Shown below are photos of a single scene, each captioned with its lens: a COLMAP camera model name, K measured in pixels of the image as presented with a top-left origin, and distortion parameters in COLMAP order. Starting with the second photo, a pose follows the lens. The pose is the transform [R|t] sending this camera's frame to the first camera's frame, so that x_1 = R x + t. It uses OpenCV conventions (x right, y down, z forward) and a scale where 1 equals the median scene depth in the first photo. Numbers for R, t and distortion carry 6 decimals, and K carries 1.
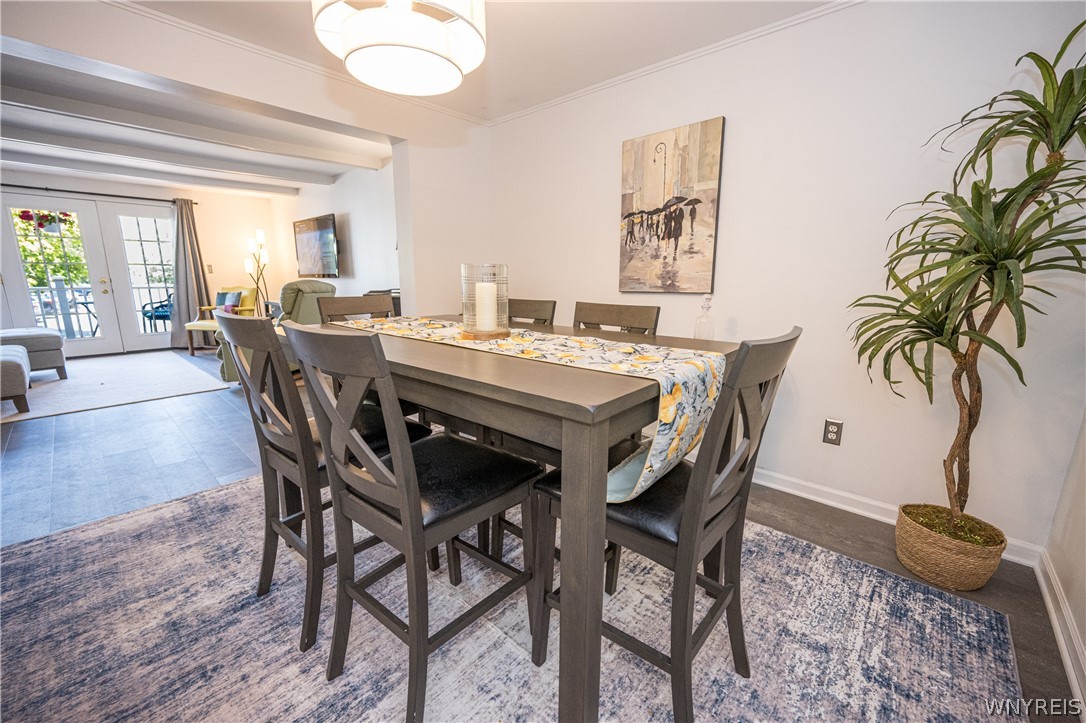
lens RADIAL K [[444.2, 0, 548.8], [0, 444.2, 365.4], [0, 0, 1]] dist [-0.000858, 0.000035]
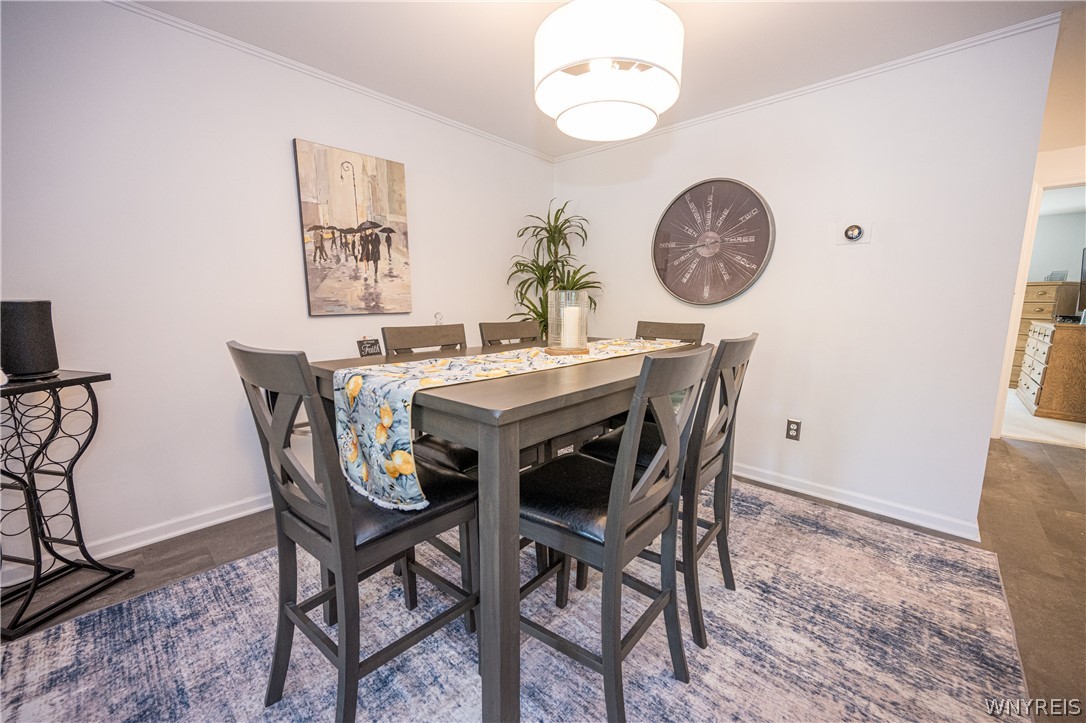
lens RADIAL K [[444.2, 0, 548.4], [0, 444.2, 364.5], [0, 0, 1]] dist [-0.000858, 0.000035]
pose [[-0.019241, -0.150395, 0.988439, -0.775616], [0.189422, 0.970168, 0.151303, -0.133058], [-0.981707, 0.190144, 0.009821, 0.636953]]
